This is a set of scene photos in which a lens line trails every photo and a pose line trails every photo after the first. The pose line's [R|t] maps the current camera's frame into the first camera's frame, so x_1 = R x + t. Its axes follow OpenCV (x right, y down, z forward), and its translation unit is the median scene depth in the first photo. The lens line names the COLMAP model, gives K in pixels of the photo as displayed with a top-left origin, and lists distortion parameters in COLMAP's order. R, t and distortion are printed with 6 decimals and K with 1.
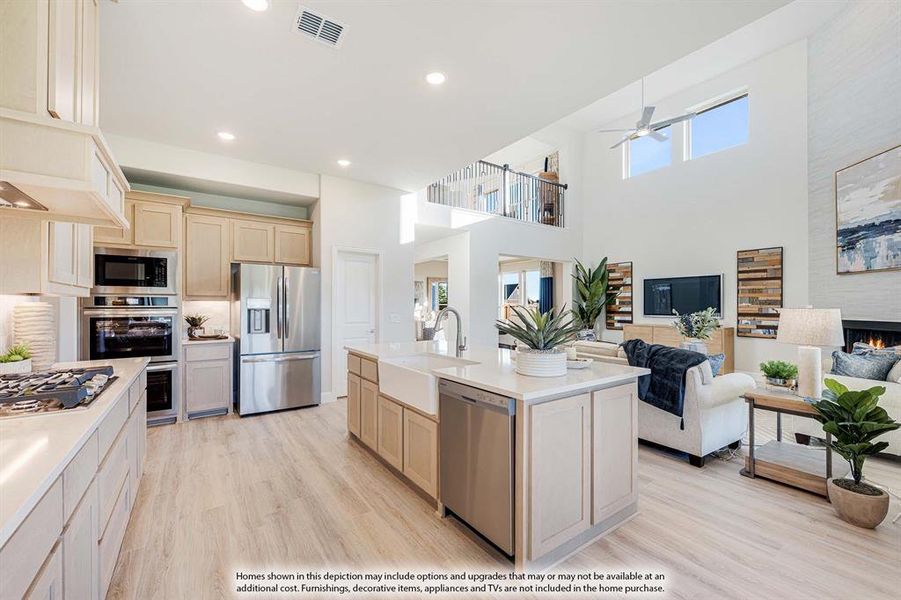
lens RADIAL K [[366.8, 0, 450.1], [0, 366.8, 303.3], [0, 0, 1]] dist [-0.000324, -0.000127]
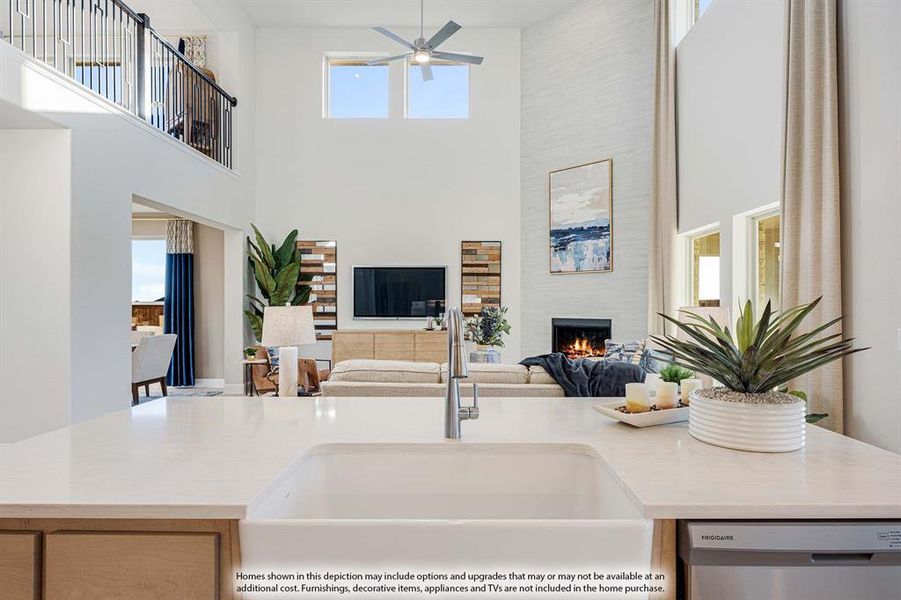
lens RADIAL K [[501.5, 0, 470.6], [0, 501.5, 305.6], [0, 0, 1]] dist [-0.001198, -0.000566]
pose [[0.572637, -0.001904, 0.819807, -0.185863], [-0.006001, 0.999961, 0.006514, 0.002396], [-0.819787, -0.008650, 0.572603, 0.328864]]
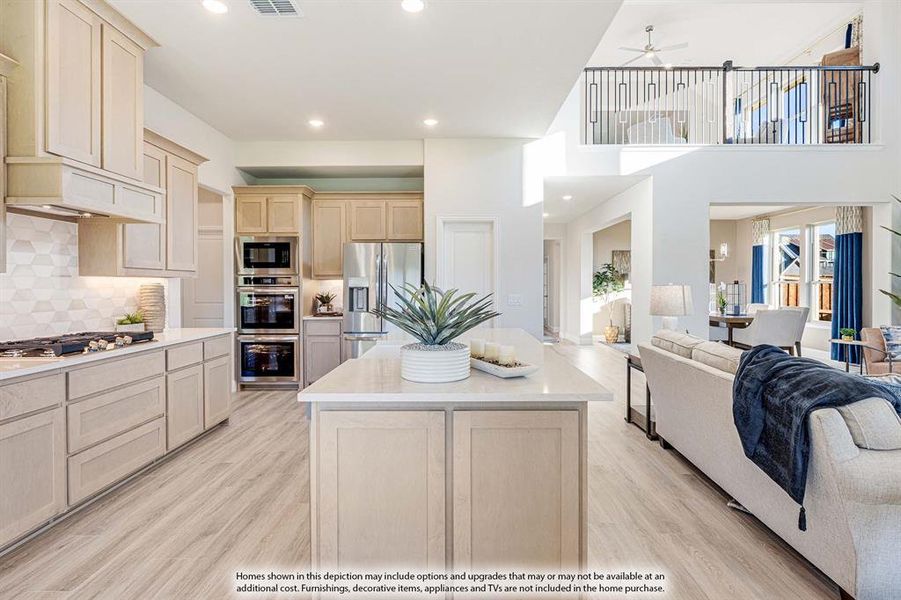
lens RADIAL K [[451.2, 0, 455.2], [0, 451.2, 286.1], [0, 0, 1]] dist [0.000985, 0.000044]
pose [[0.815011, -0.000177, -0.579446, 0.281946], [0.006865, 0.999933, 0.009351, 0.001193], [0.579405, -0.011599, 0.814957, 0.105217]]
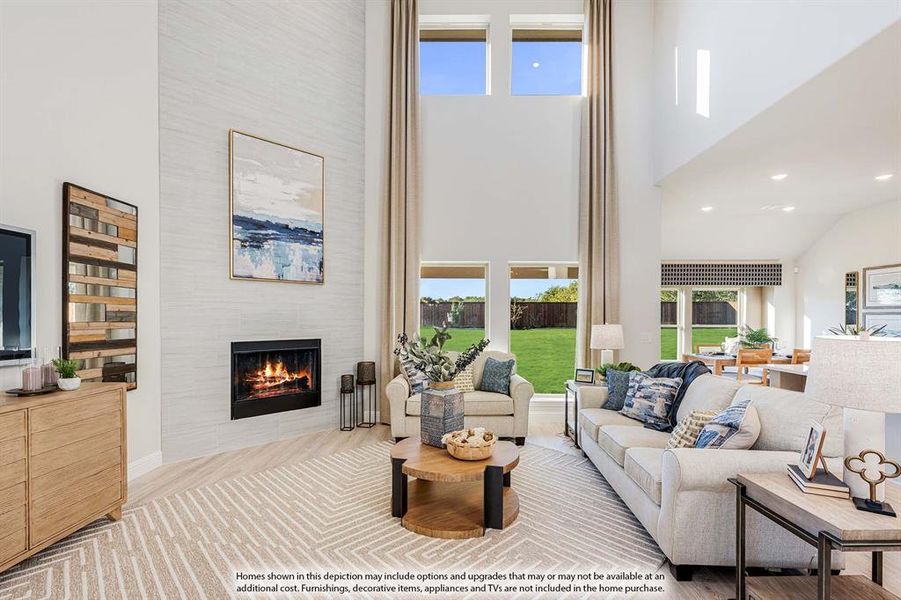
lens RADIAL K [[405.3, 0, 453.8], [0, 405.3, 318.6], [0, 0, 1]] dist [-0.000267, 0.000003]
pose [[-0.811883, -0.005715, 0.583792, 0.224785], [-0.008532, 0.999961, -0.002076, -0.002178], [-0.583758, -0.006666, -0.811900, 1.192618]]
